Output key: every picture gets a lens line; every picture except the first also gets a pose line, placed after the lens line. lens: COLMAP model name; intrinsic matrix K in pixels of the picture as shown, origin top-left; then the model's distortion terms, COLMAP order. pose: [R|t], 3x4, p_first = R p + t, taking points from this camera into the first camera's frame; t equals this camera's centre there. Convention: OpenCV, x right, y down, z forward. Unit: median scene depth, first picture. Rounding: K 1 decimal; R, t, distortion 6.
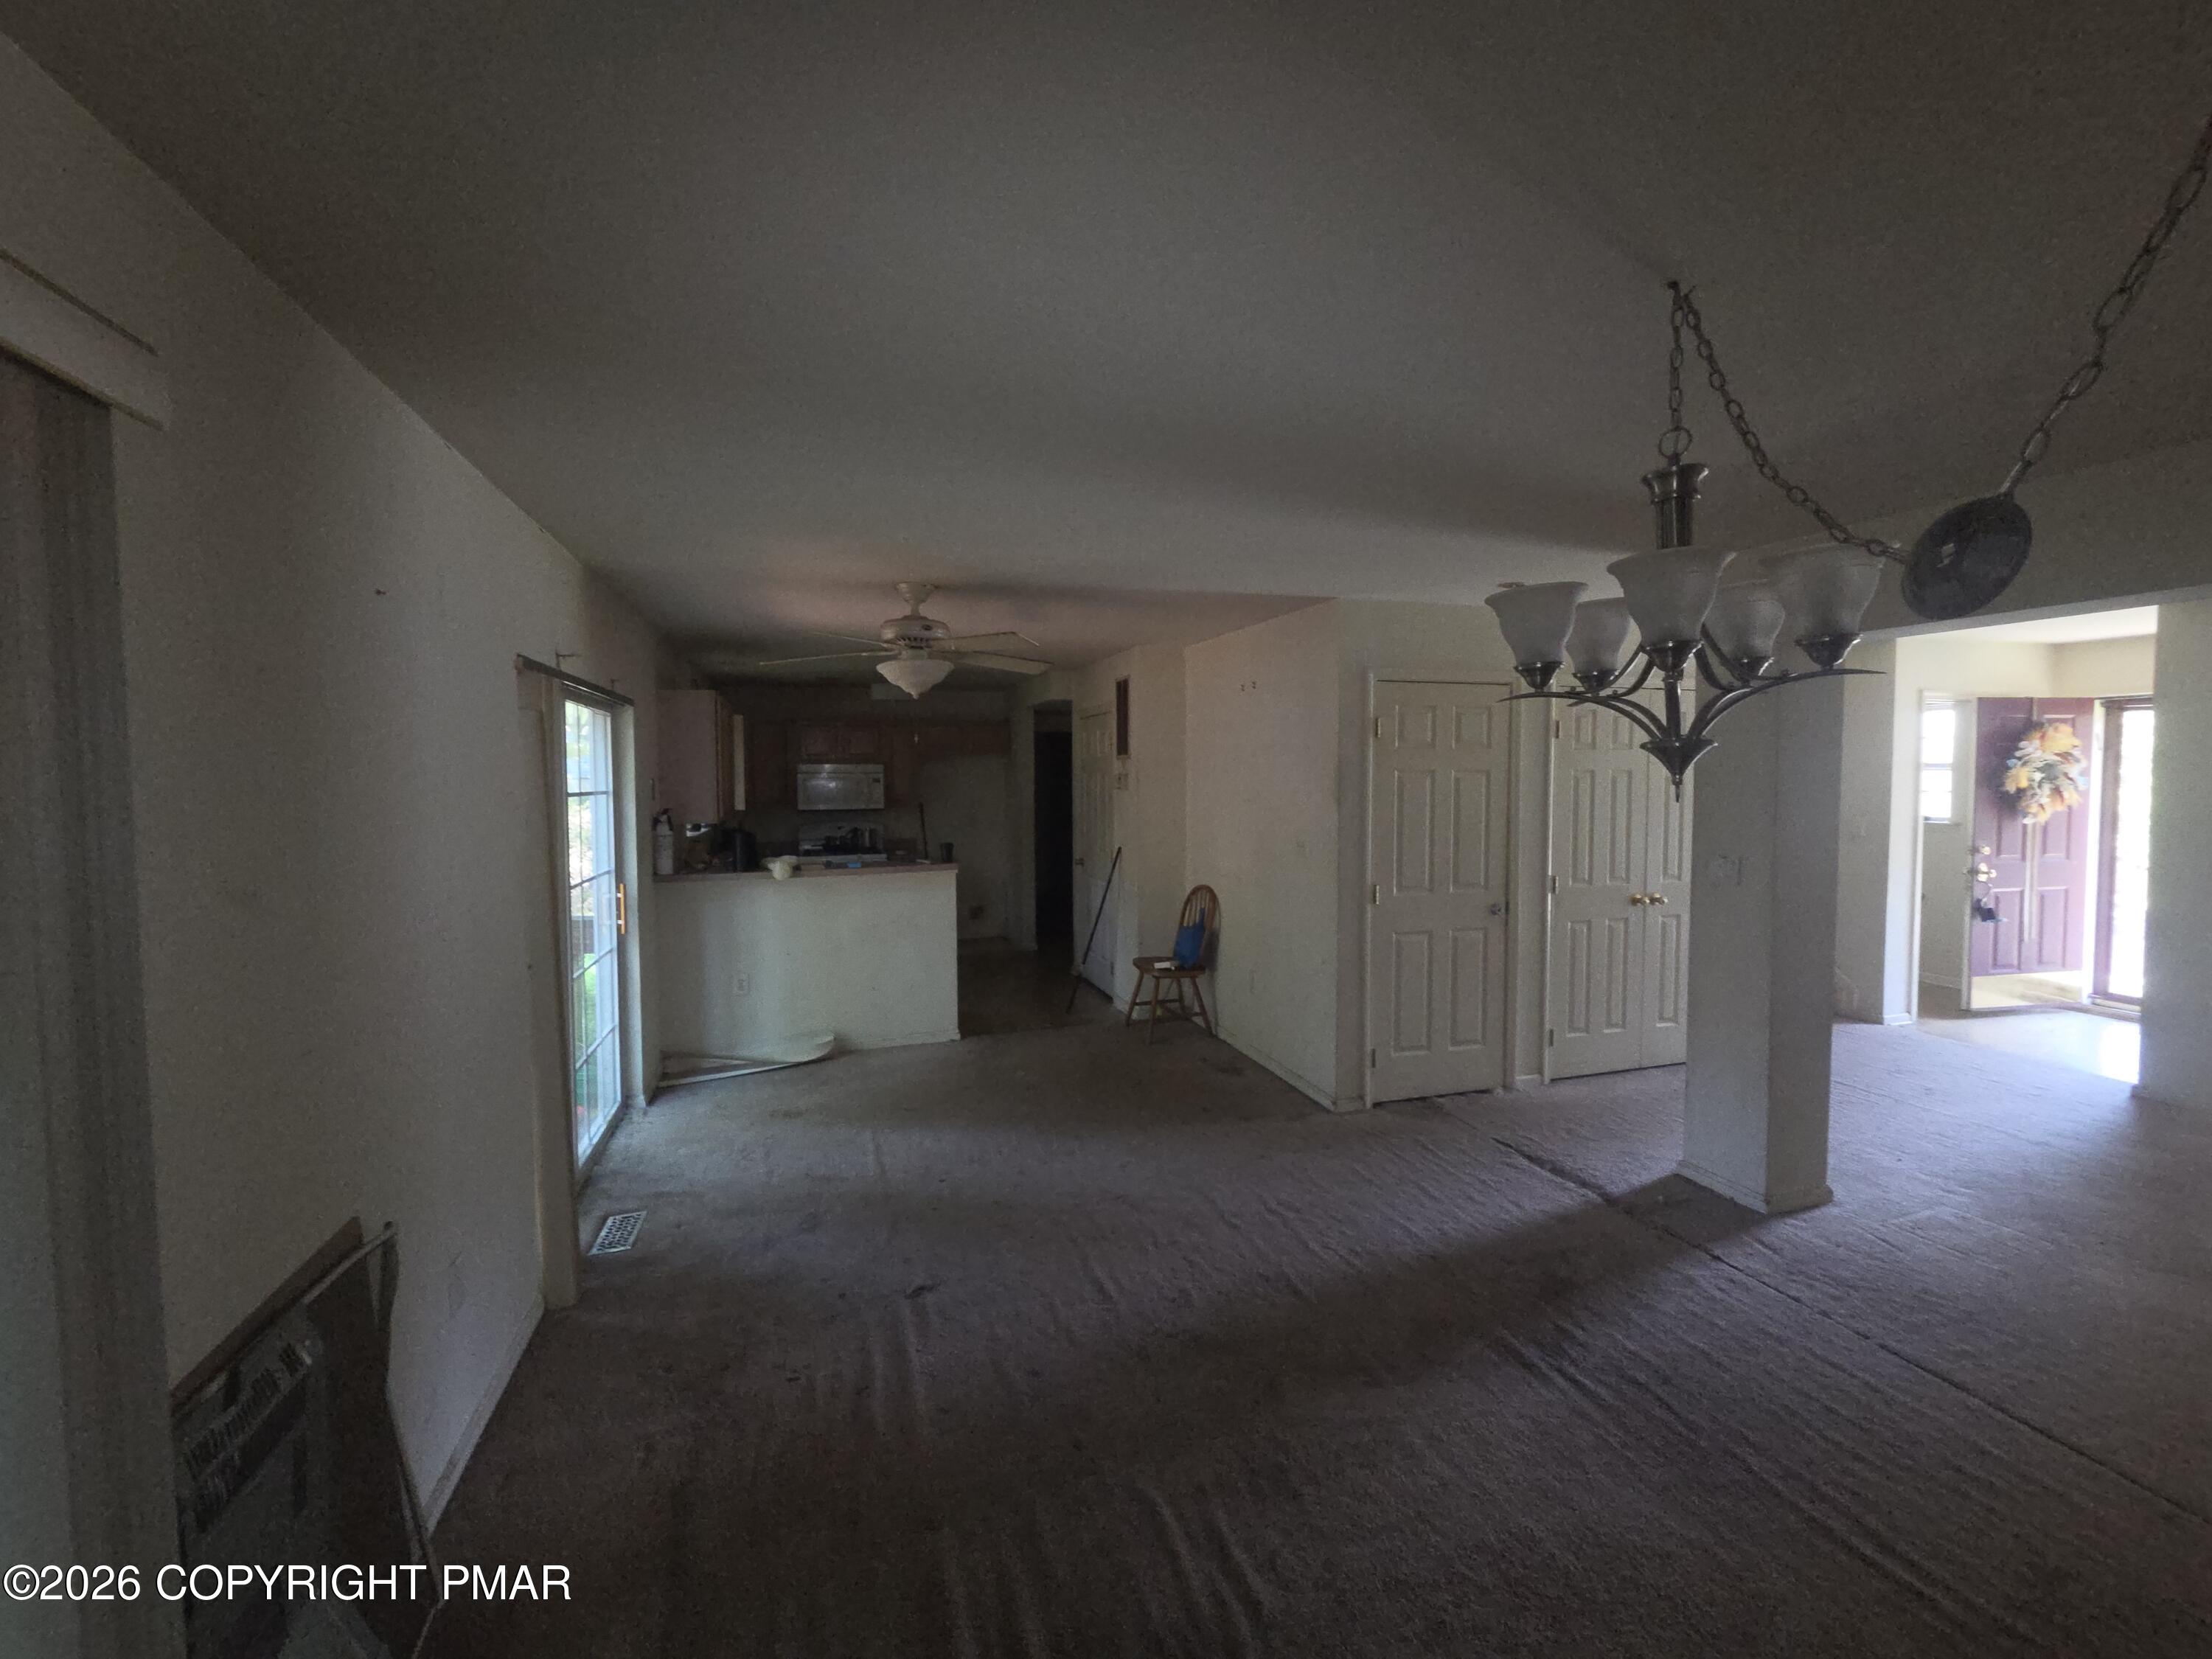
lens RADIAL K [[909.9, 0, 1097.7], [0, 909.9, 816.9], [0, 0, 1]] dist [0.000806, 0.000248]
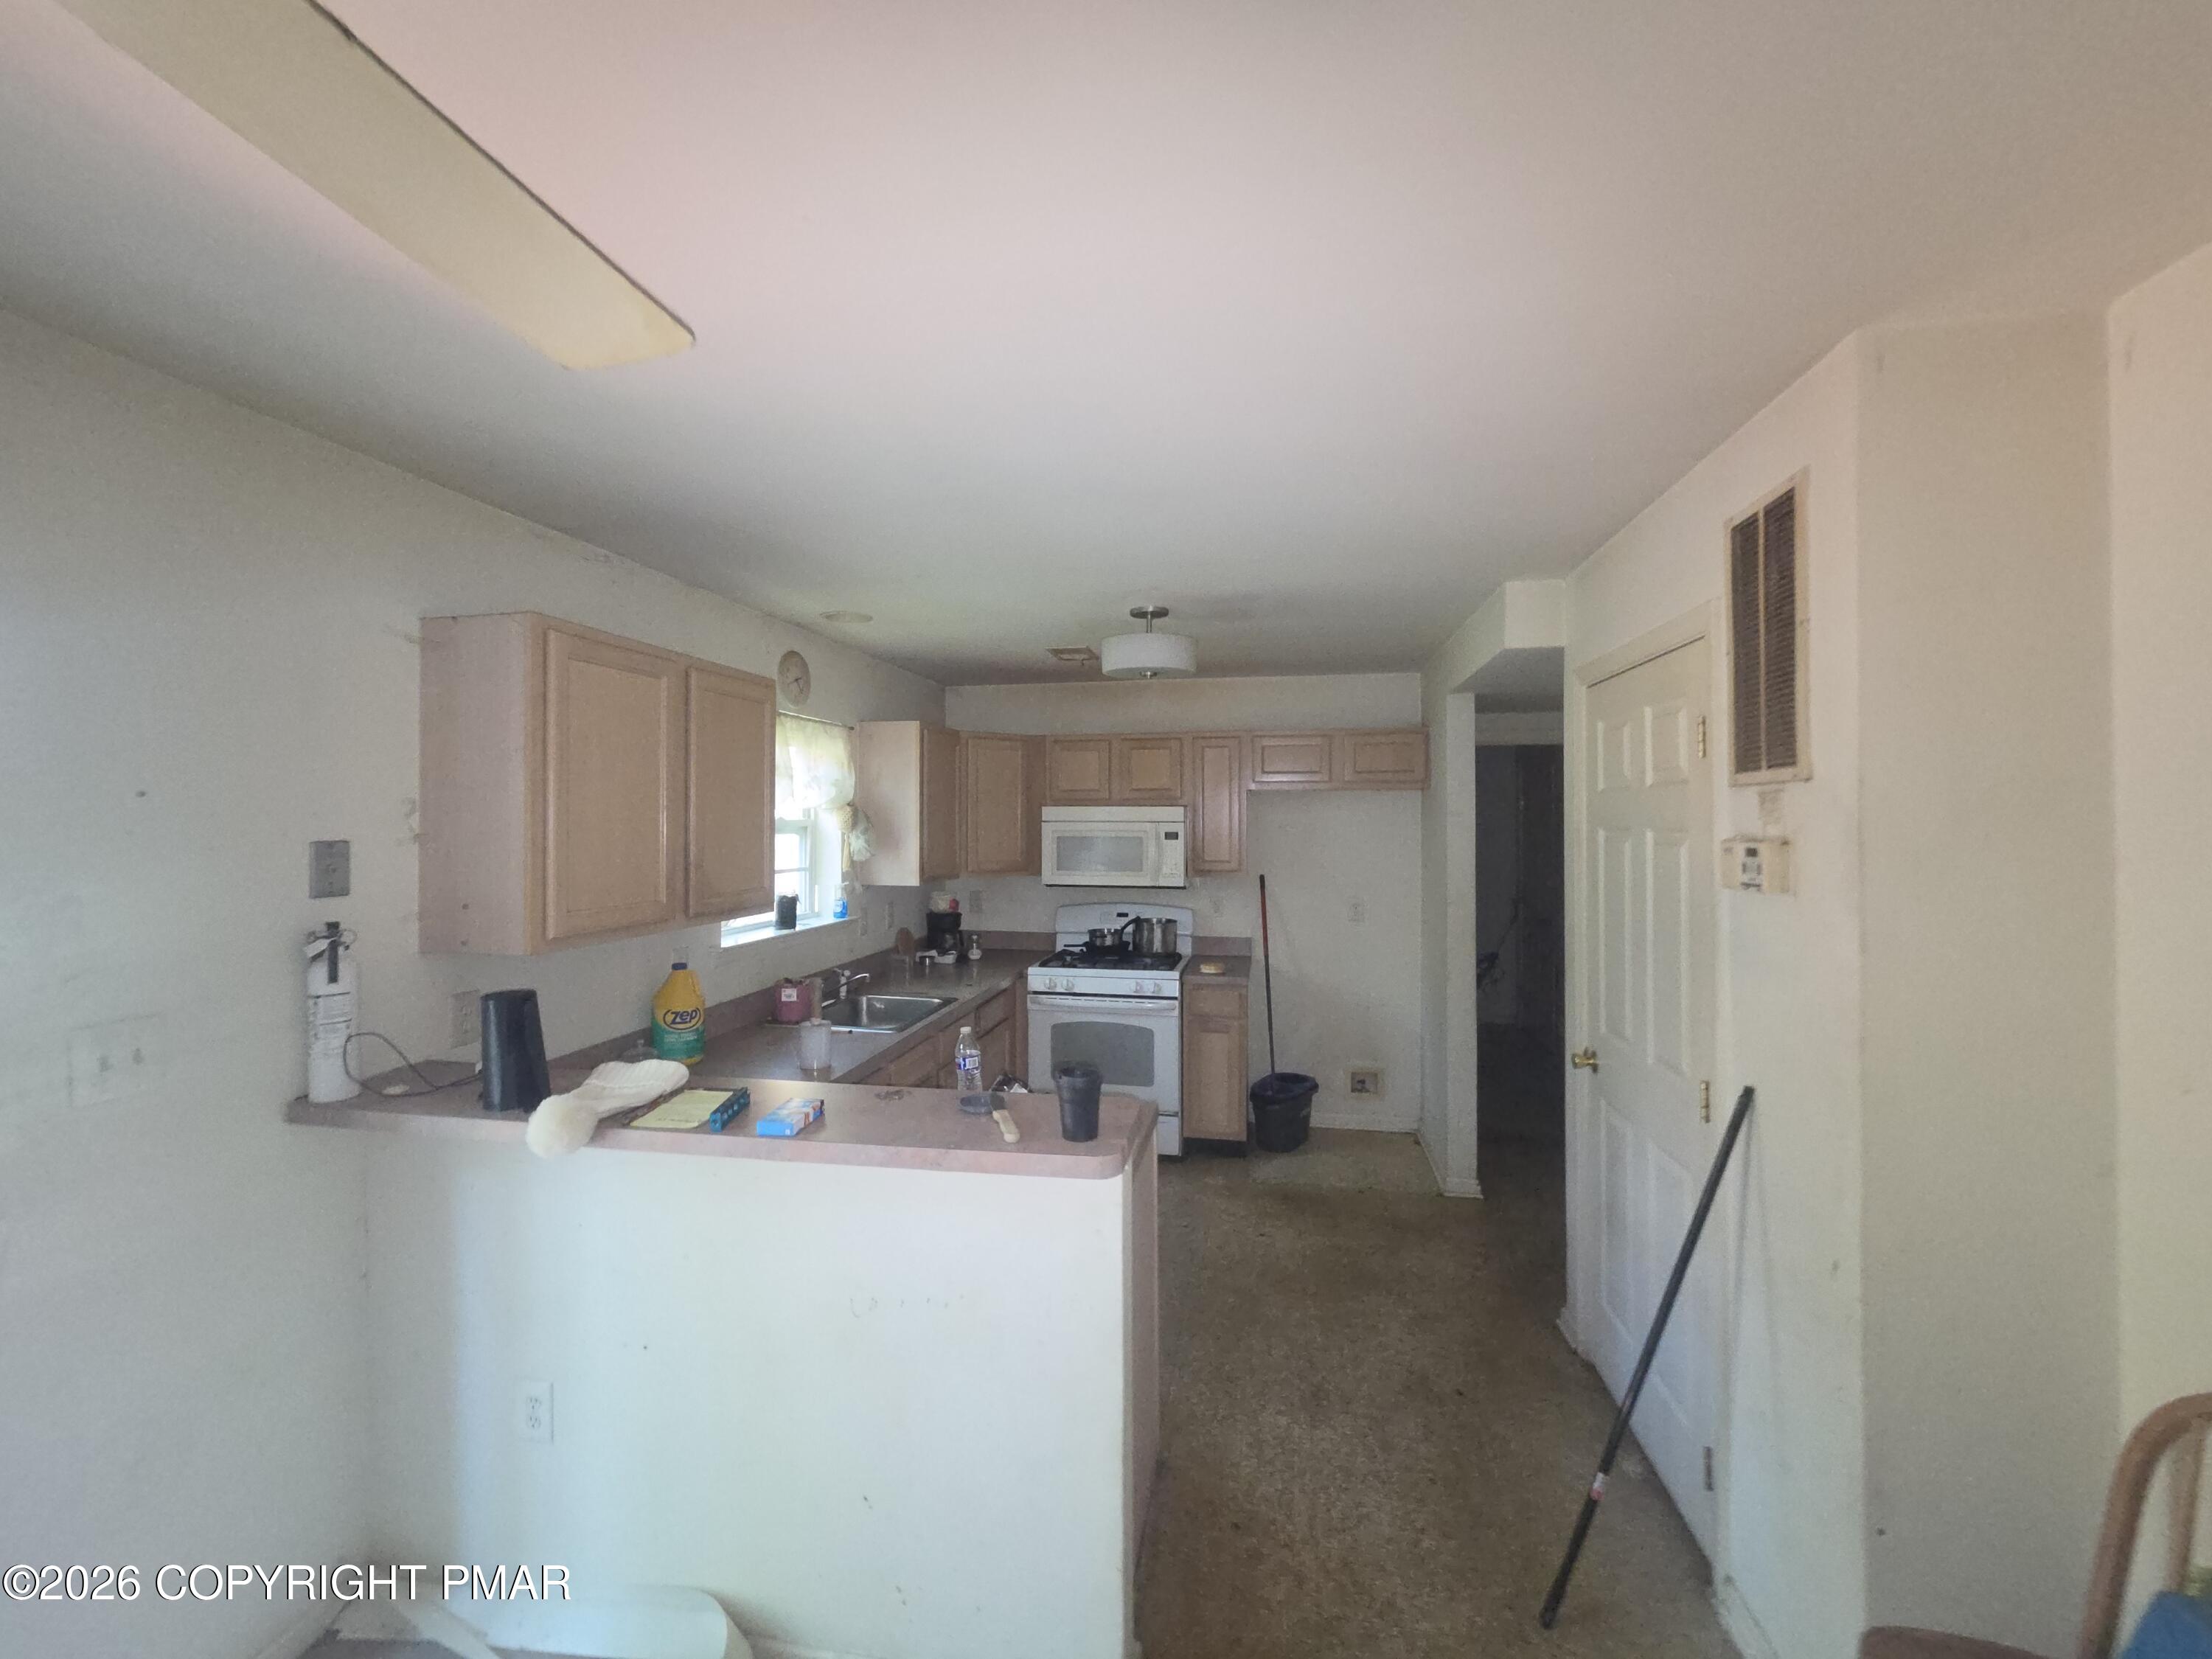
lens RADIAL K [[909.9, 0, 1097.7], [0, 909.9, 816.9], [0, 0, 1]] dist [0.000806, 0.000248]
pose [[0.878755, 0.003140, -0.477263, -0.015225], [-0.026813, 0.998724, -0.042797, -0.026581], [0.476519, 0.050405, 0.877718, 0.491118]]
